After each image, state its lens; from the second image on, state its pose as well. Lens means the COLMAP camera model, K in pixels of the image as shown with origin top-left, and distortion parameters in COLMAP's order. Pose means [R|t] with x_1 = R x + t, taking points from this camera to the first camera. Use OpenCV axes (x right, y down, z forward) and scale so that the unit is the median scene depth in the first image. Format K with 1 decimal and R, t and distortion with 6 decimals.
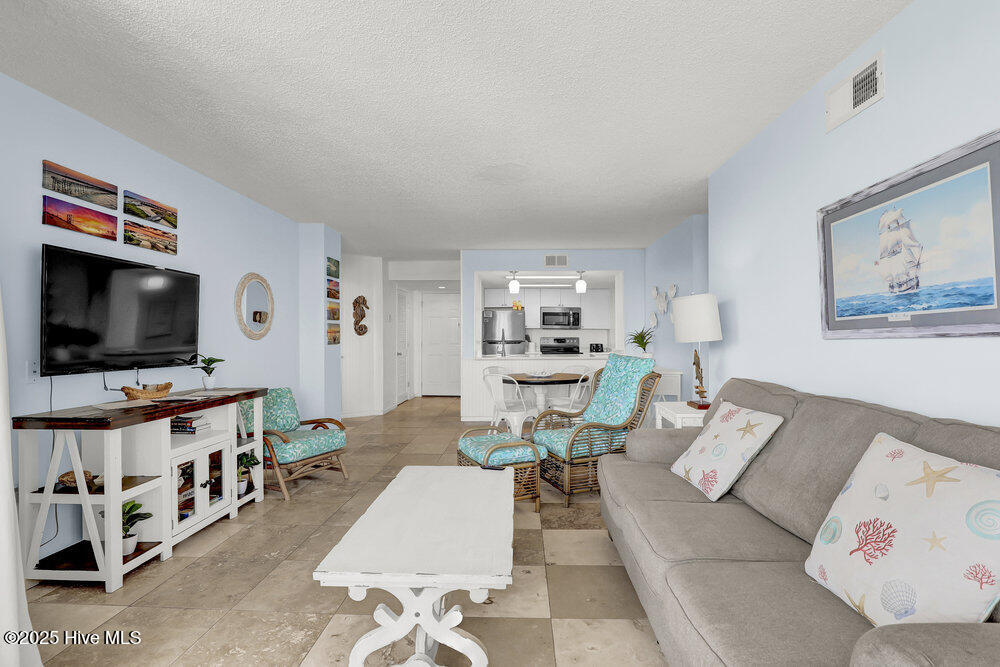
lens RADIAL K [[476.4, 0, 506.3], [0, 476.4, 344.6], [0, 0, 1]] dist [-0.045729, 0.000391]
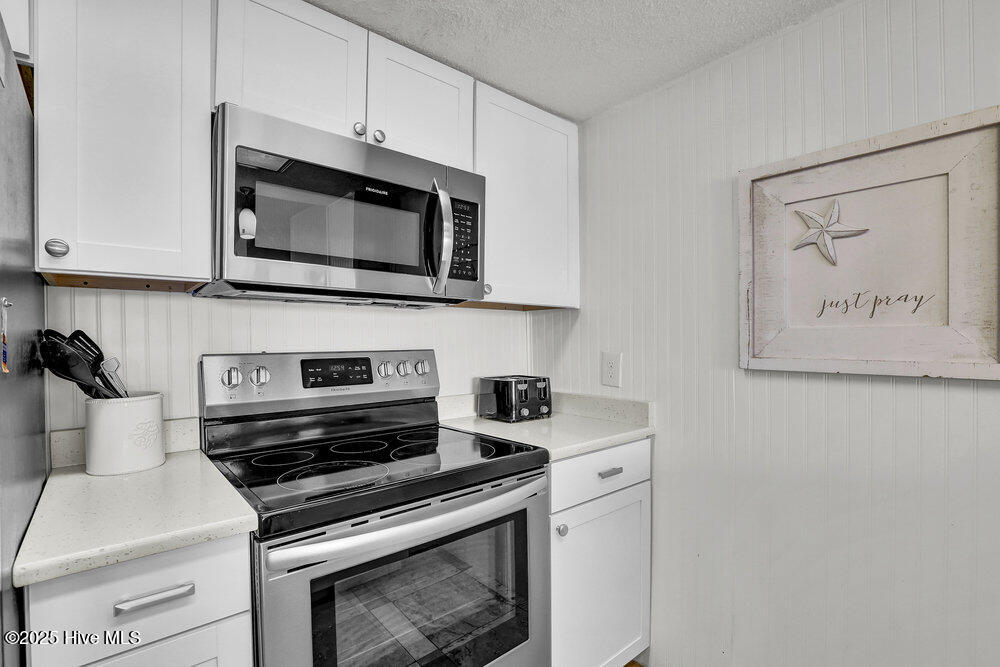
lens RADIAL K [[476.4, 0, 506.3], [0, 476.4, 344.6], [0, 0, 1]] dist [-0.045729, 0.000391]
pose [[0.736911, -0.018110, 0.675747, 0.046544], [0.023949, 0.999713, 0.000676, -0.016887], [-0.675565, 0.015685, 0.737134, 0.853079]]
